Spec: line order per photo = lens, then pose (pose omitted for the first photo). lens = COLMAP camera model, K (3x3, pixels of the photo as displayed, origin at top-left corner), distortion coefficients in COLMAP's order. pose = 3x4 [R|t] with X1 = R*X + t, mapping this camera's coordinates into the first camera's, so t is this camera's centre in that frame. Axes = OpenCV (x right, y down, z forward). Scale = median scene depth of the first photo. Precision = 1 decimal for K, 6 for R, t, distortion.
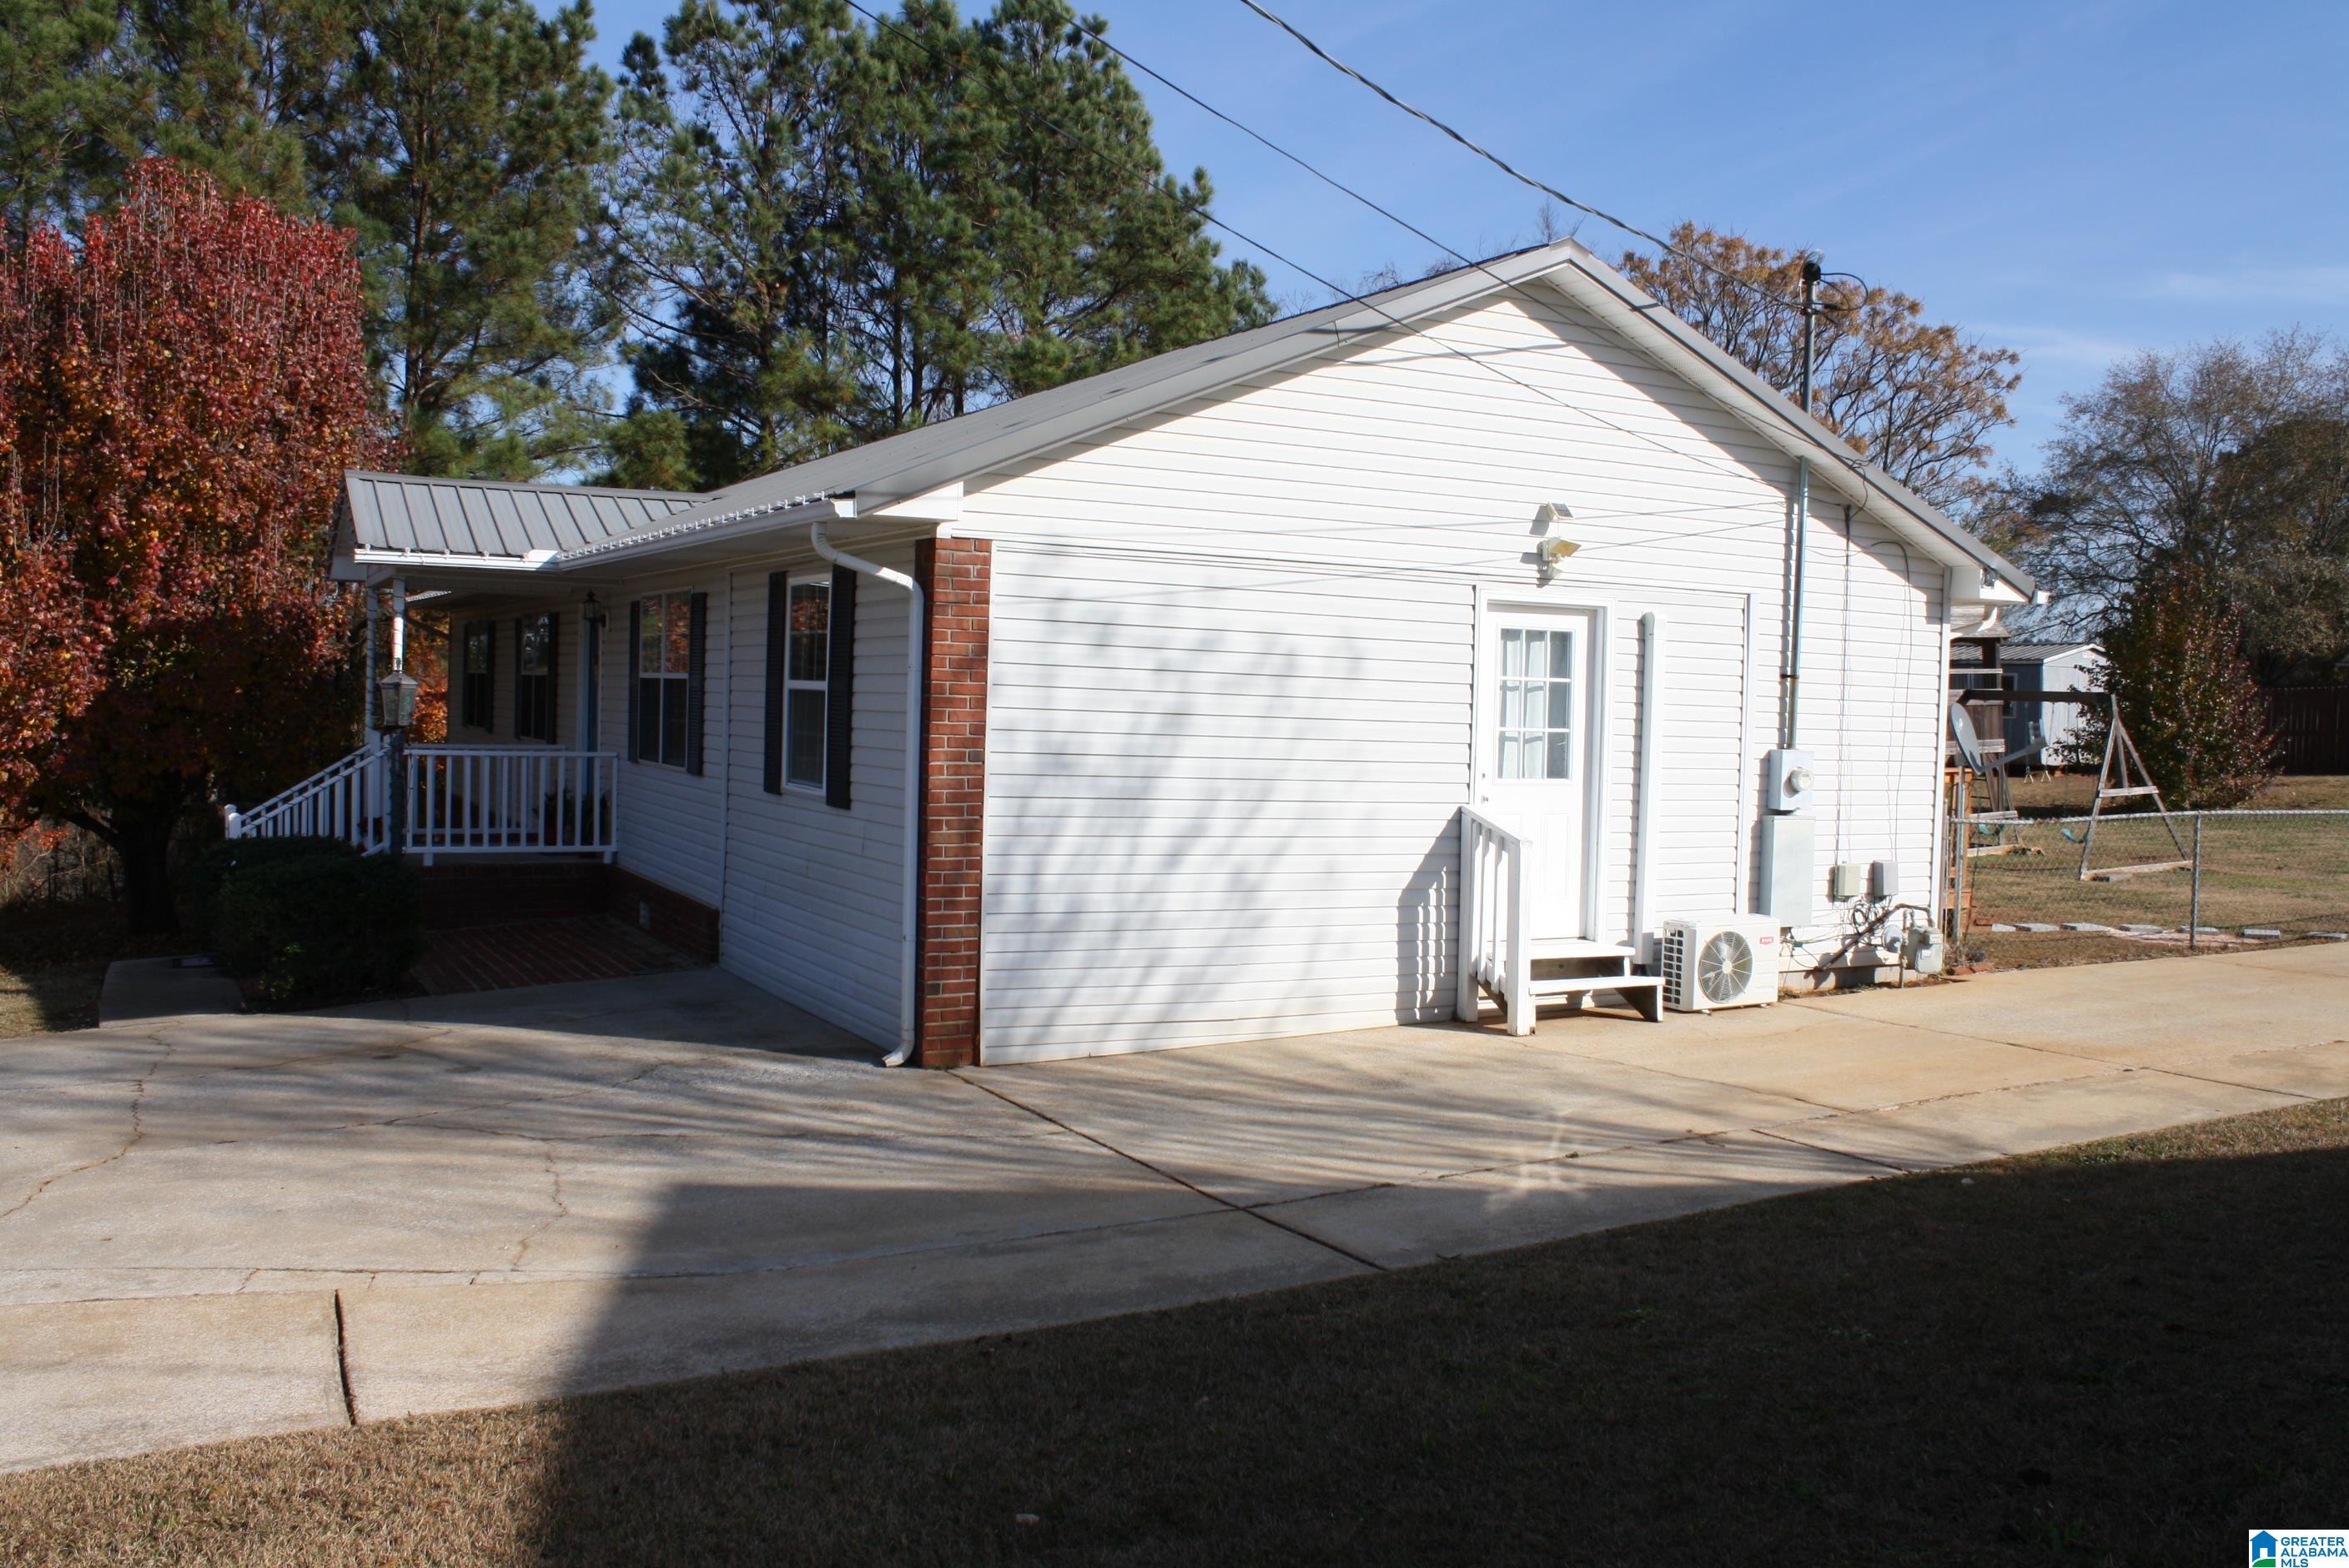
lens RADIAL K [[1971.9, 0, 1174.5], [0, 1971.9, 784.0], [0, 0, 1]] dist [-0.183891, 0.138727]
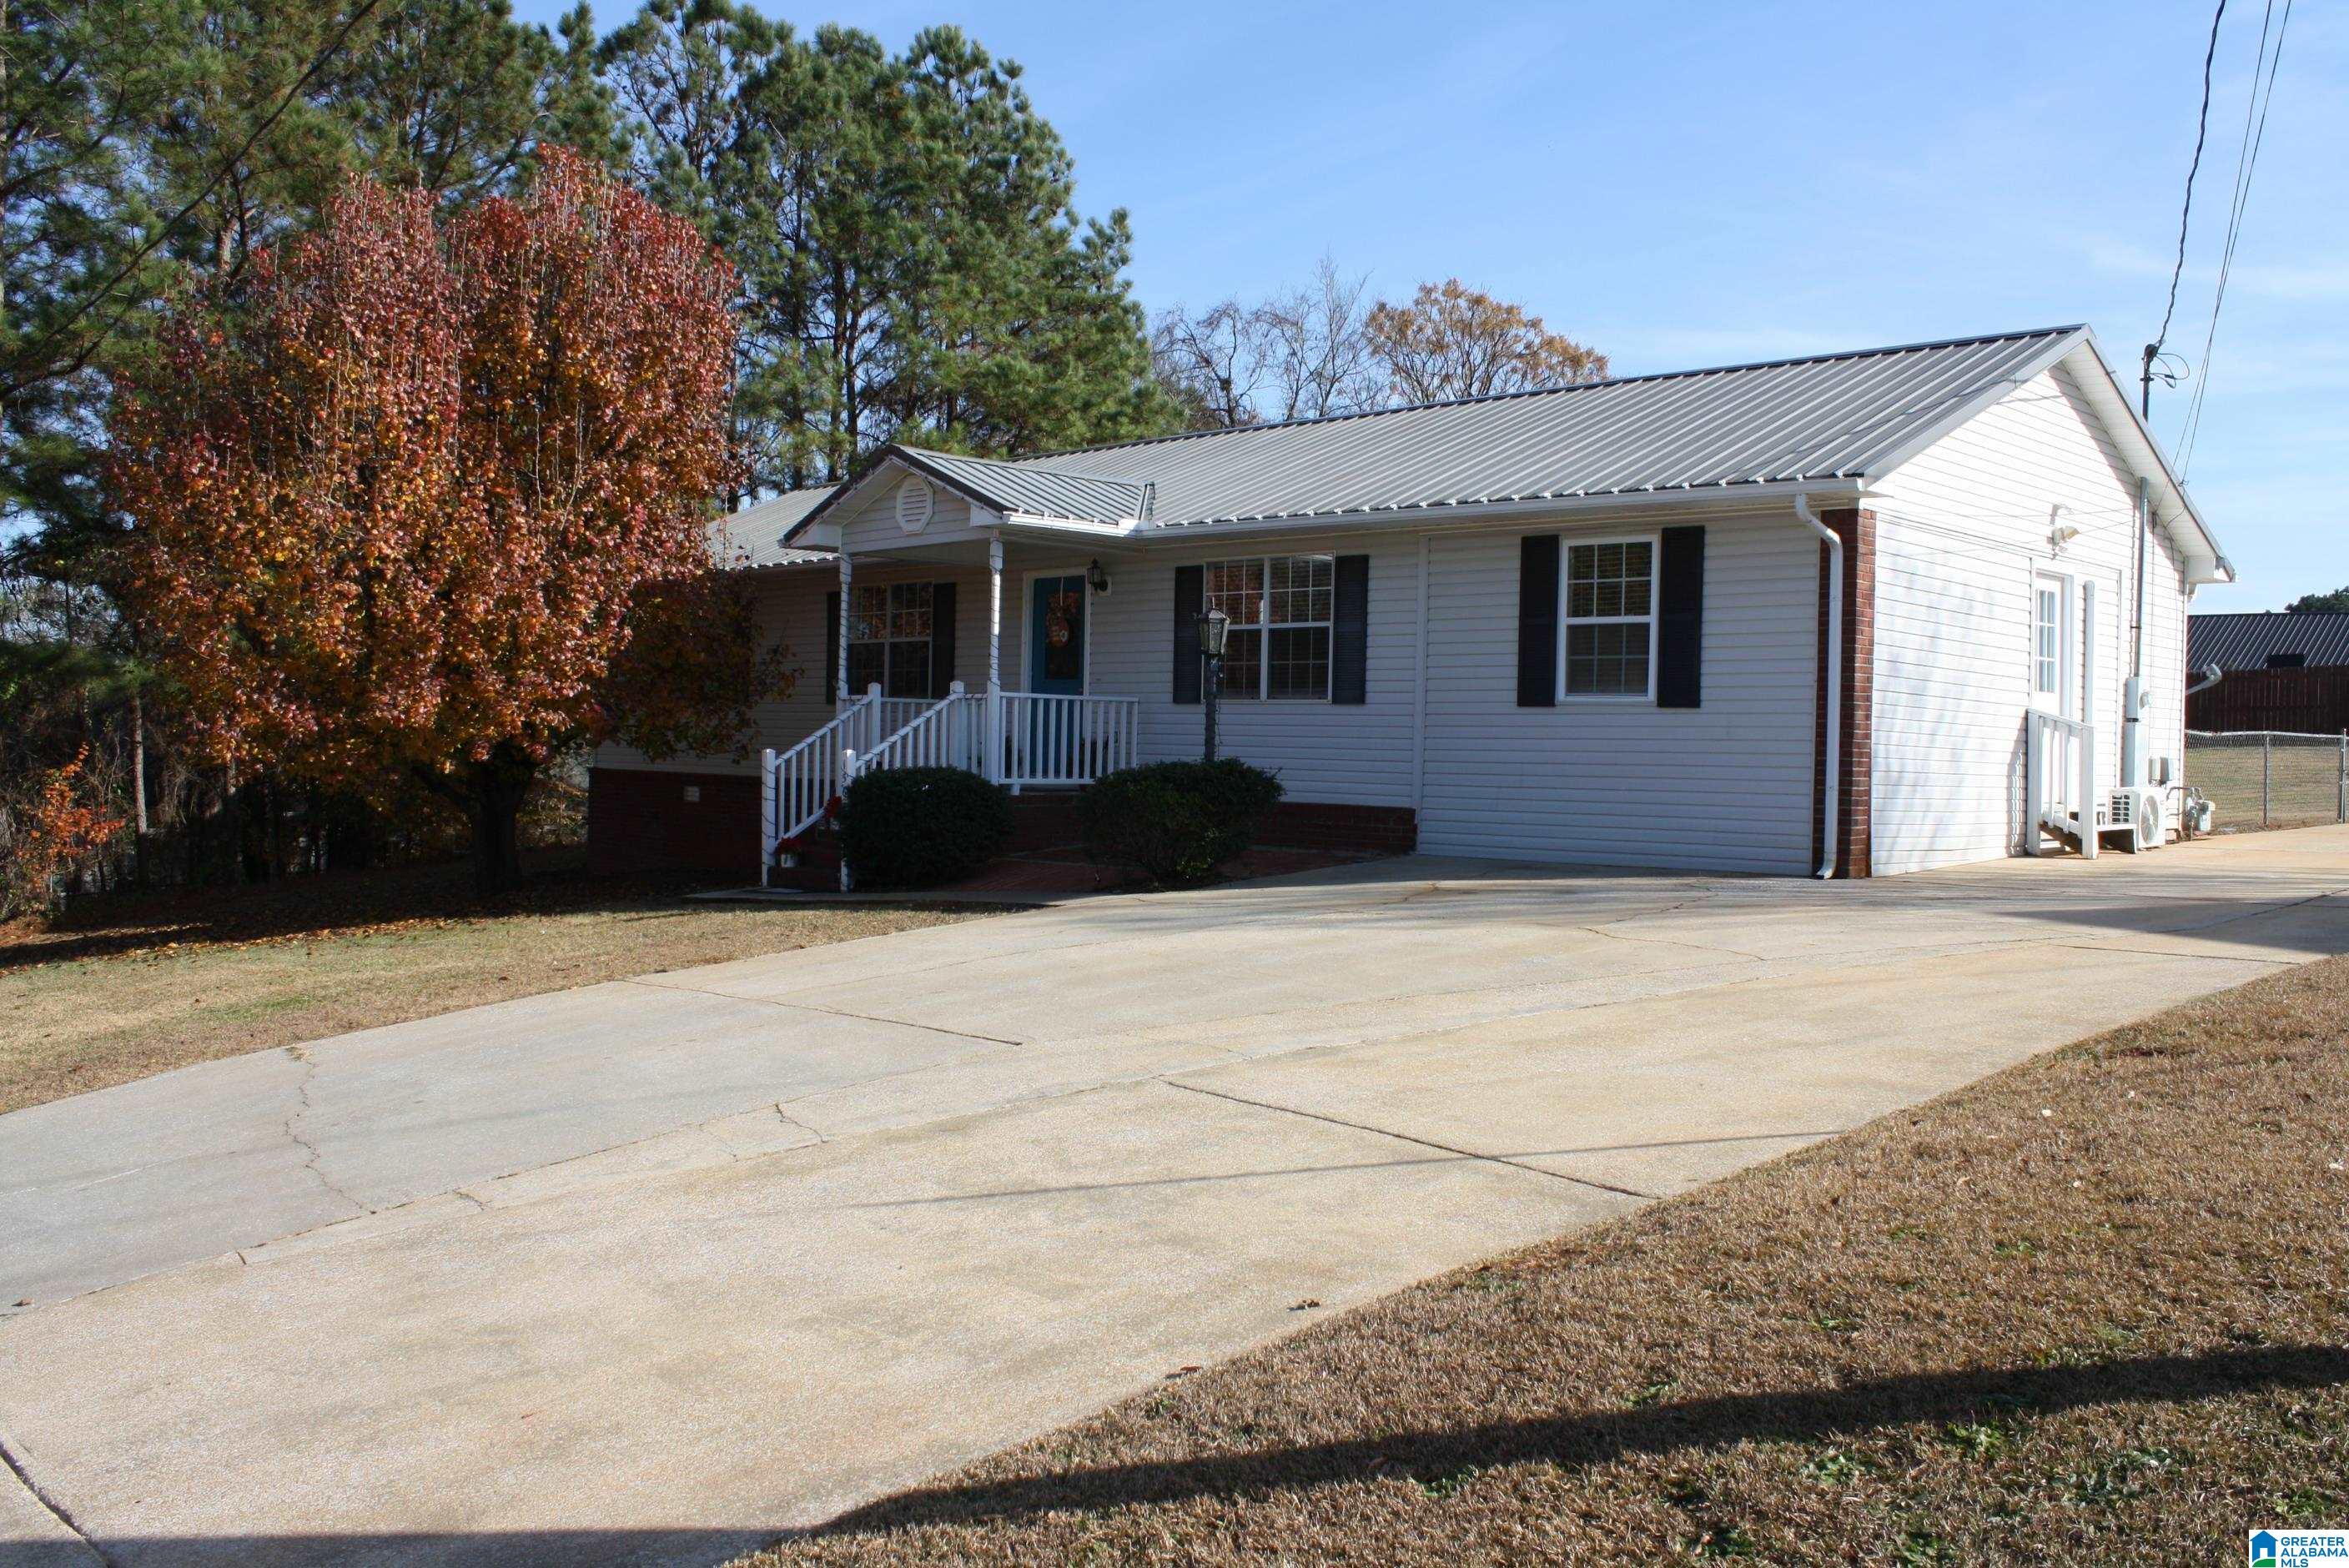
lens RADIAL K [[1971.9, 0, 1174.5], [0, 1971.9, 784.0], [0, 0, 1]] dist [-0.183891, 0.138727]
pose [[0.963239, -0.016085, 0.268164, -0.773218], [0.020207, 0.999716, -0.012619, 0.066444], [-0.267885, 0.017574, 0.963291, -0.179325]]
